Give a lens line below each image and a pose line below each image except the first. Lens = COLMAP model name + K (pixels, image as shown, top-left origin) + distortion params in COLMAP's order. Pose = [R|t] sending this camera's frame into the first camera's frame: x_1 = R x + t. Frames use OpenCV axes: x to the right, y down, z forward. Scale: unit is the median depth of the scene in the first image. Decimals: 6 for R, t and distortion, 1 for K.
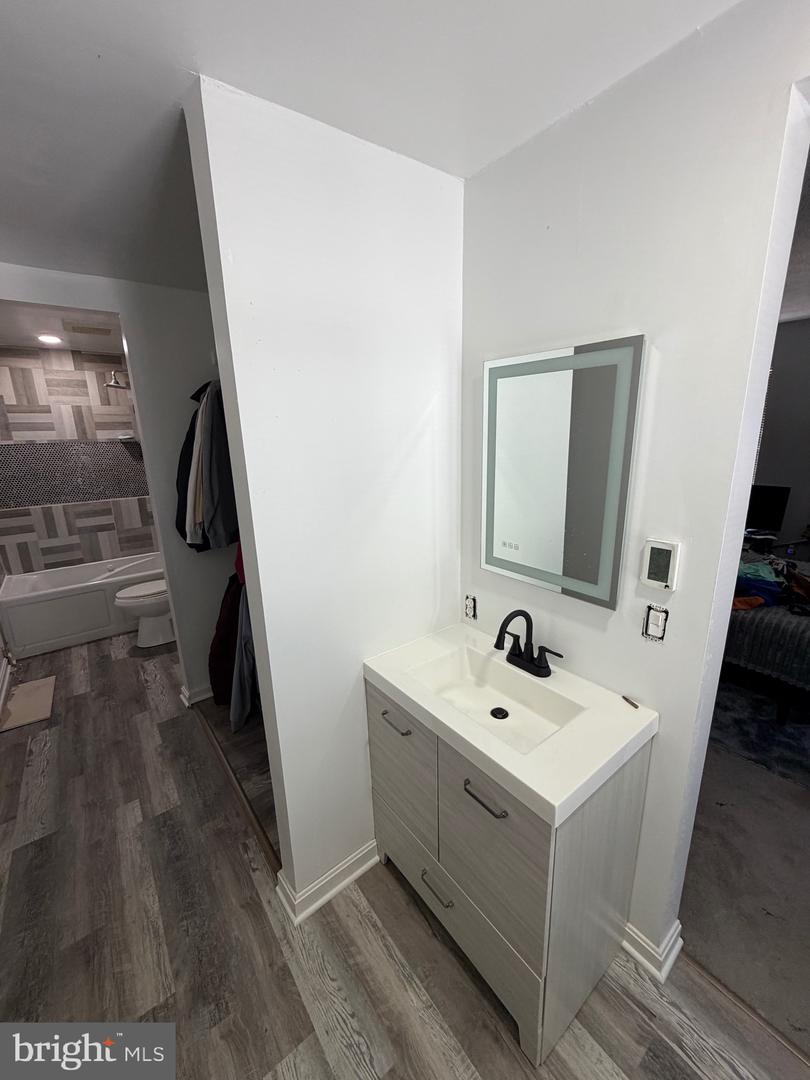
lens RADIAL K [[431.5, 0, 404.3], [0, 431.5, 539.1], [0, 0, 1]] dist [0.000080, 0.000566]
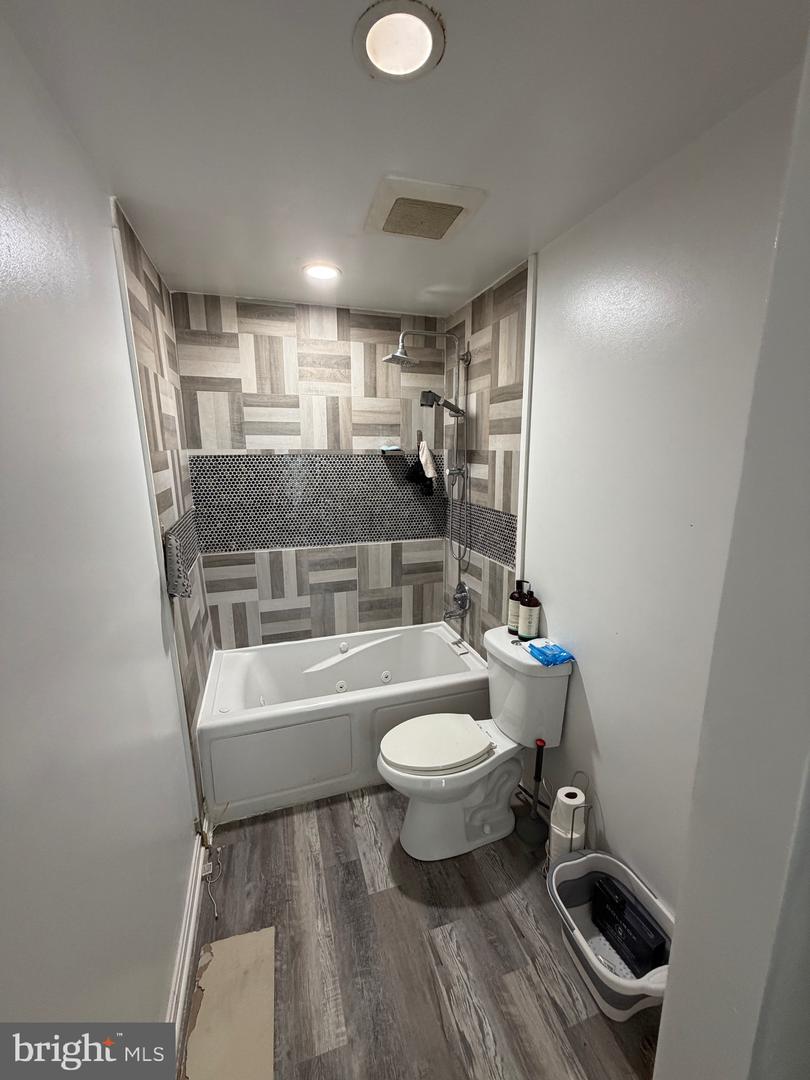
lens RADIAL K [[431.5, 0, 406.9], [0, 431.5, 540.7], [0, 0, 1]] dist [0.000080, 0.000566]
pose [[0.942886, 0.089592, -0.320843, -0.438634], [-0.100423, 0.994794, -0.017335, -0.100274], [0.317619, 0.048565, 0.946974, 0.449992]]
